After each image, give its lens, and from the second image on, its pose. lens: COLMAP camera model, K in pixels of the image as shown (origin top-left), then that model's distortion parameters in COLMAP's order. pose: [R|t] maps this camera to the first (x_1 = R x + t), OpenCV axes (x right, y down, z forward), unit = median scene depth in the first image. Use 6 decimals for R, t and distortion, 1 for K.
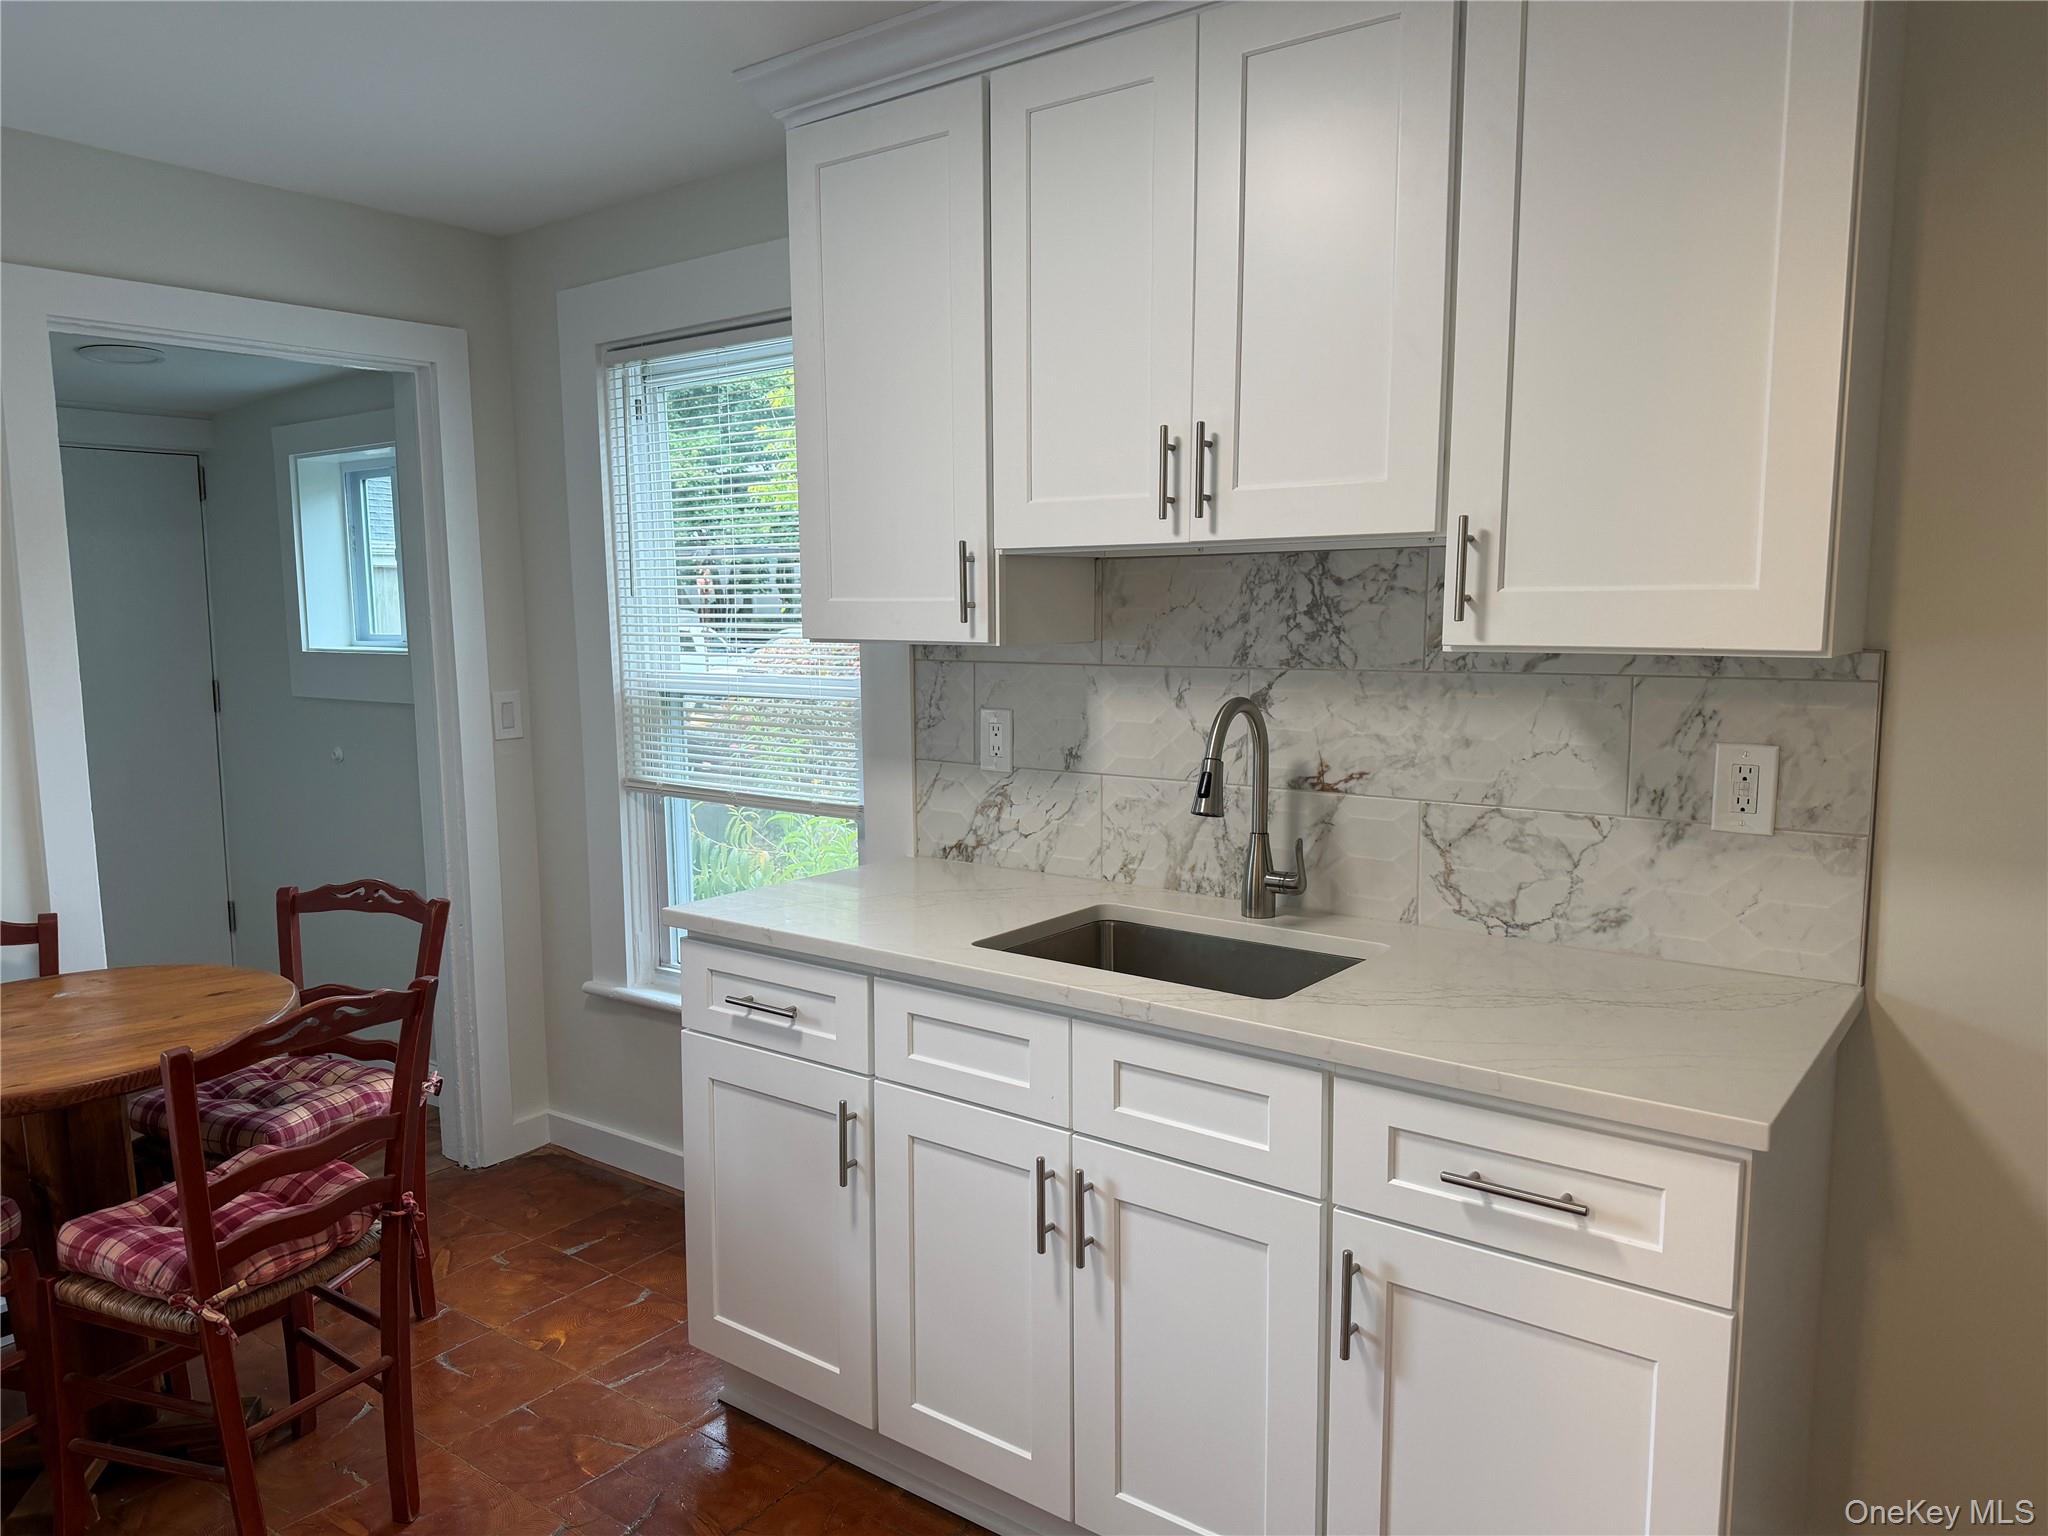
lens RADIAL K [[1444.2, 0, 1032.4], [0, 1444.2, 782.3], [0, 0, 1]] dist [0.062193, -0.000174]
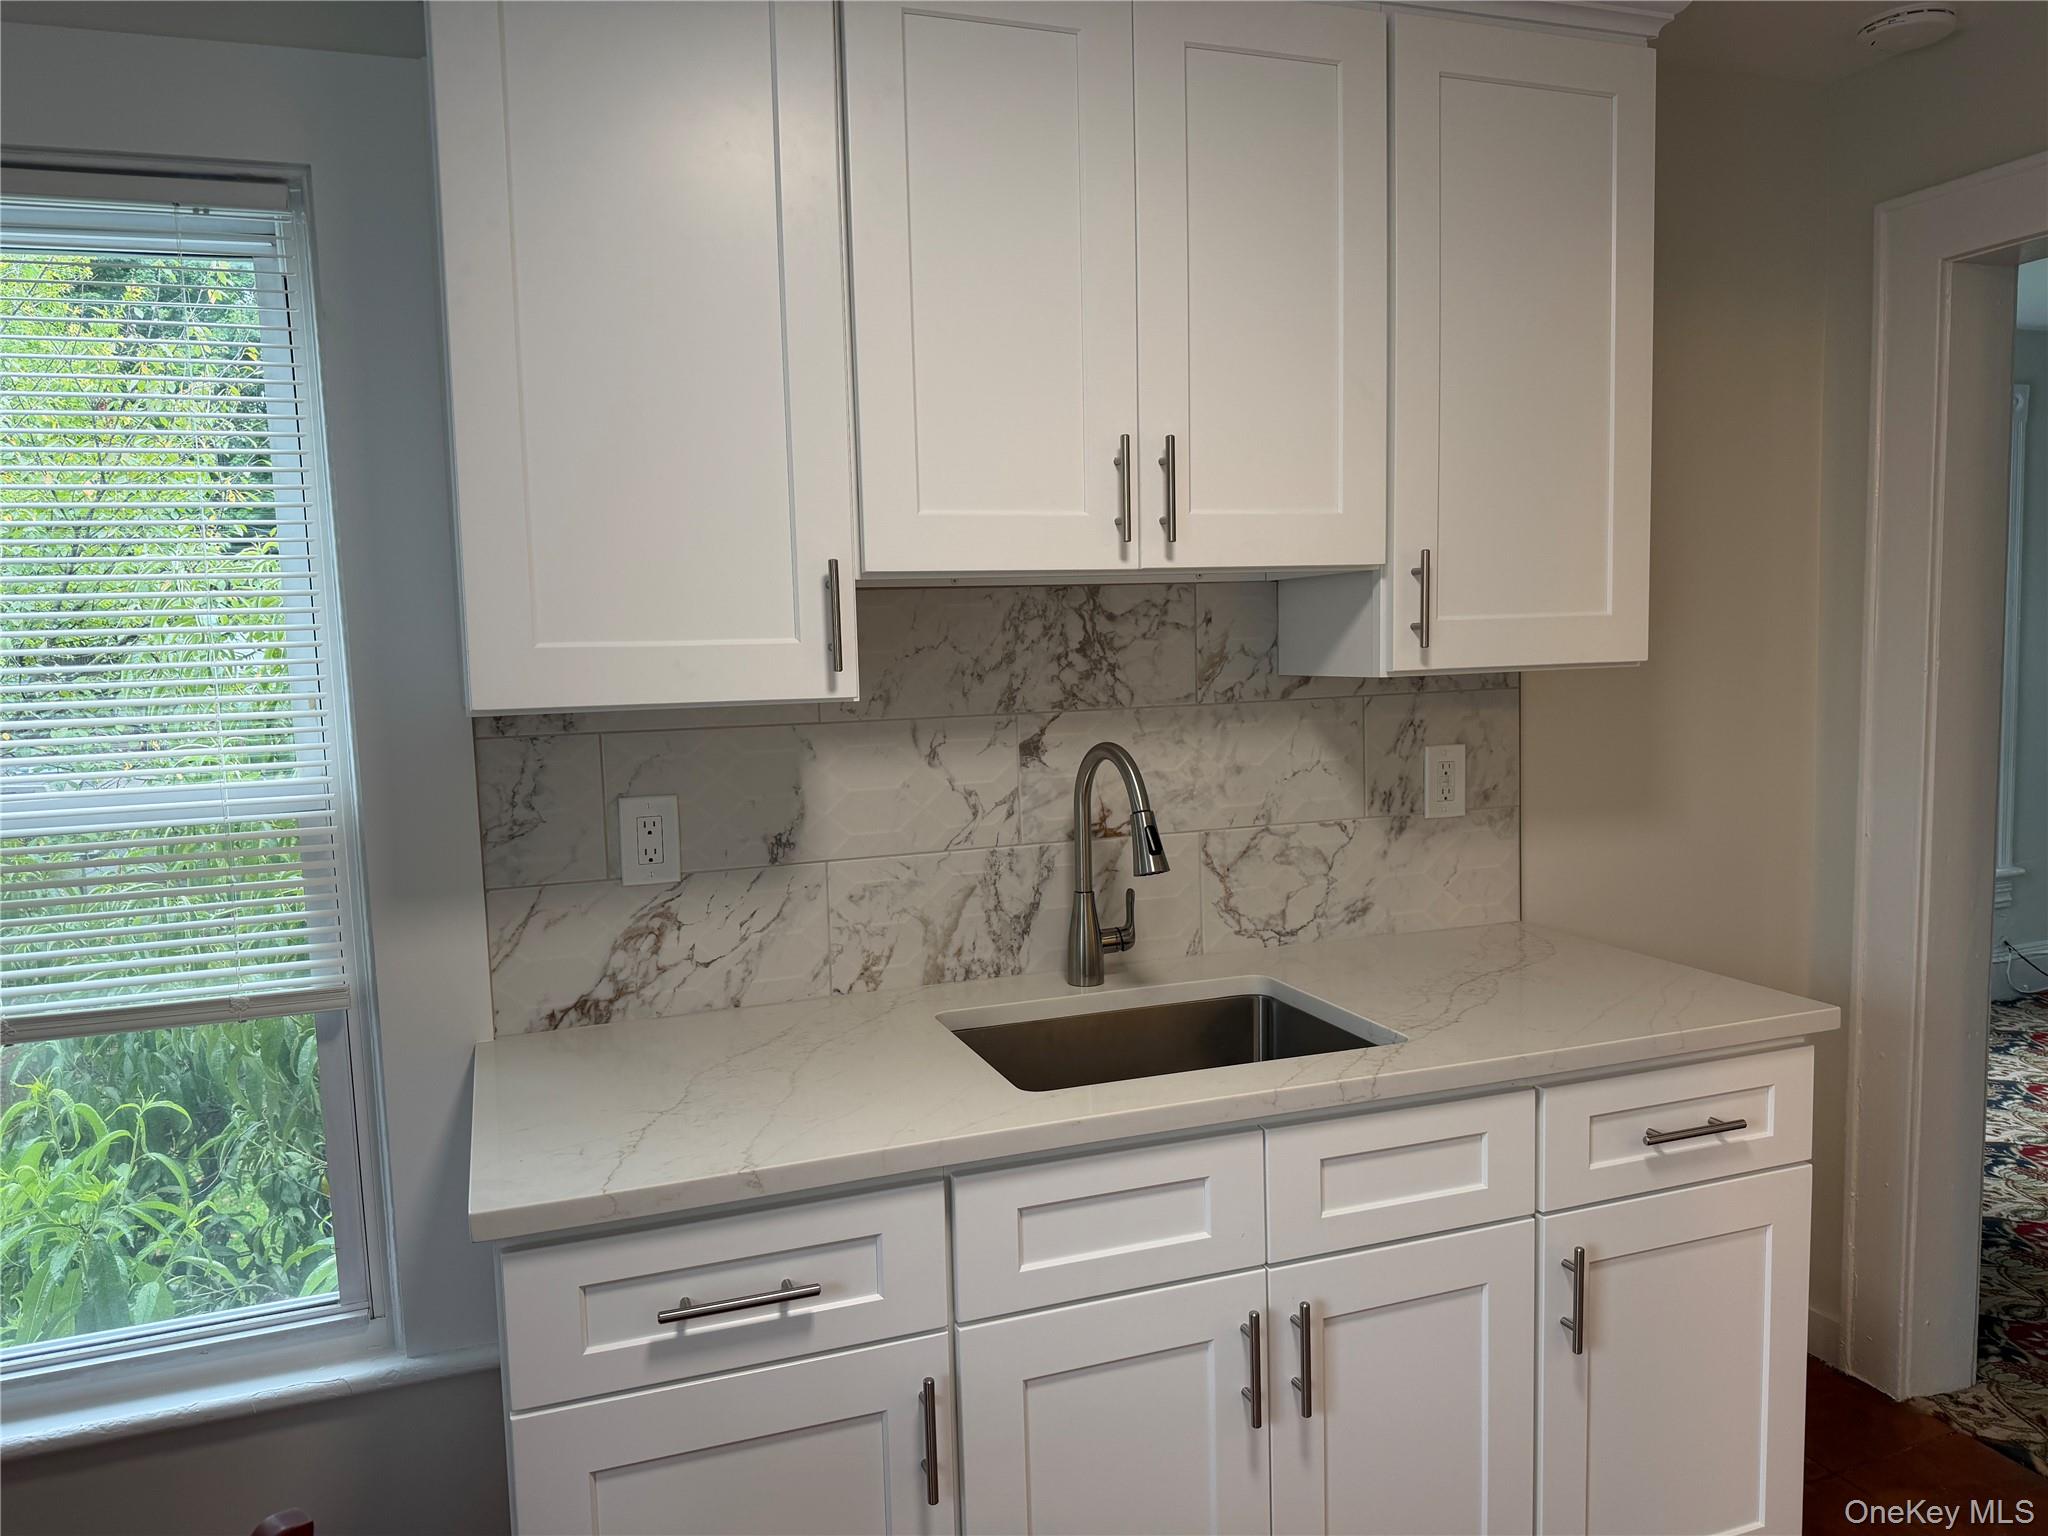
lens RADIAL K [[1413.6, 0, 1024.6], [0, 1413.6, 762.5], [0, 0, 1]] dist [0.144160, -0.247278]
pose [[0.534466, -0.083631, 0.841042, -0.619094], [0.128049, 0.991618, 0.017231, -0.067033], [-0.835434, 0.098486, 0.540695, 0.555067]]
